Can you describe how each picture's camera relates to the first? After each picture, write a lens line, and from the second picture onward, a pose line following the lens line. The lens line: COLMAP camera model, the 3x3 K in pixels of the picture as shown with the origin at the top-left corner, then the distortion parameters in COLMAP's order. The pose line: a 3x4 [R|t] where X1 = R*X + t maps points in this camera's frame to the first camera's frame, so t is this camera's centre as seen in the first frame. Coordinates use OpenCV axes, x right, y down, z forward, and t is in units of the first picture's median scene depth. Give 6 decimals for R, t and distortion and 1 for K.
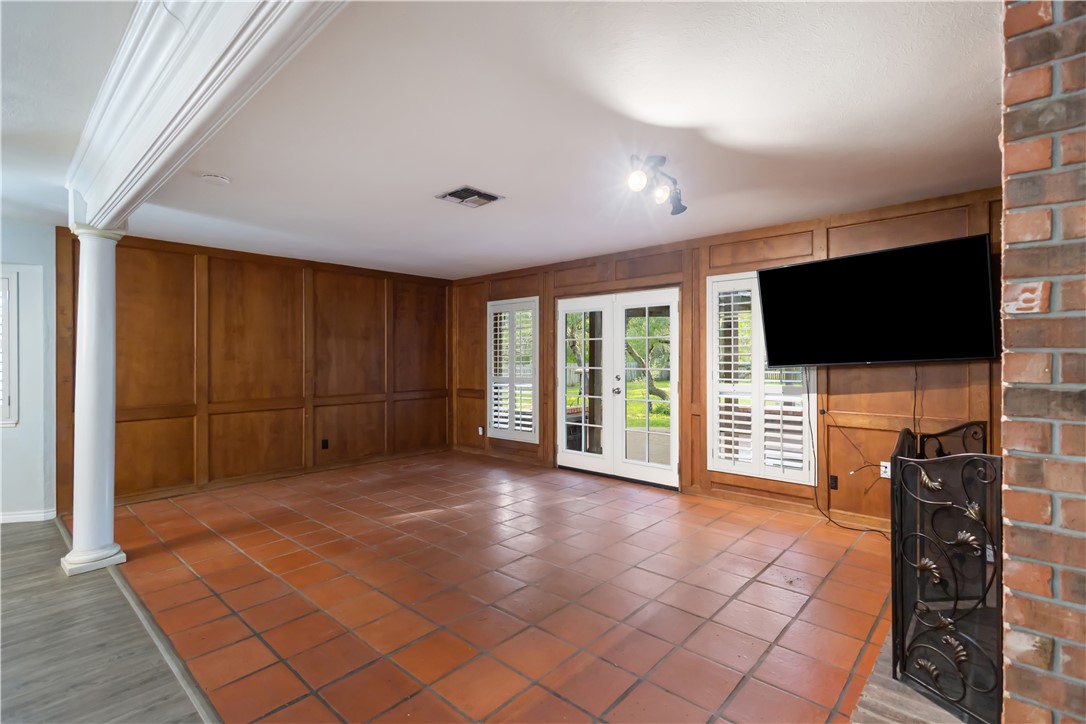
lens RADIAL K [[518.6, 0, 536.2], [0, 518.6, 355.8], [0, 0, 1]] dist [0.009819, -0.002085]
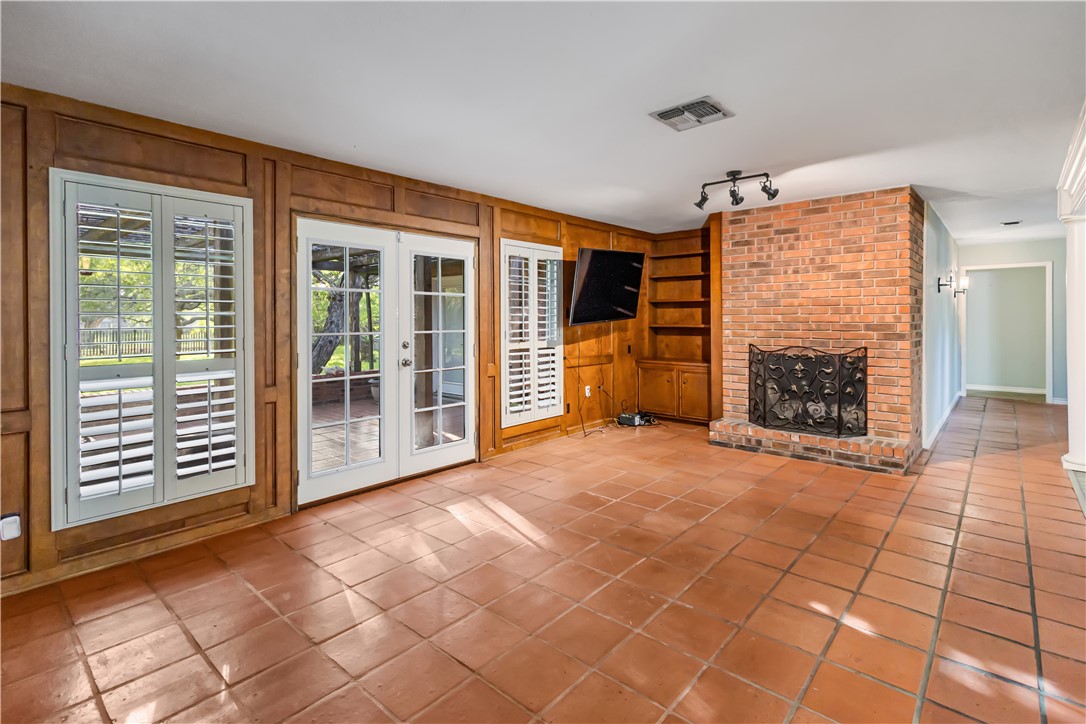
lens RADIAL K [[518.6, 0, 564.8], [0, 518.6, 318.3], [0, 0, 1]] dist [0.009819, -0.002085]
pose [[-0.045044, 0.001906, 0.998983, -0.600270], [0.000585, 0.999998, -0.001881, 0.005316], [-0.998985, 0.000500, -0.045045, 0.803684]]
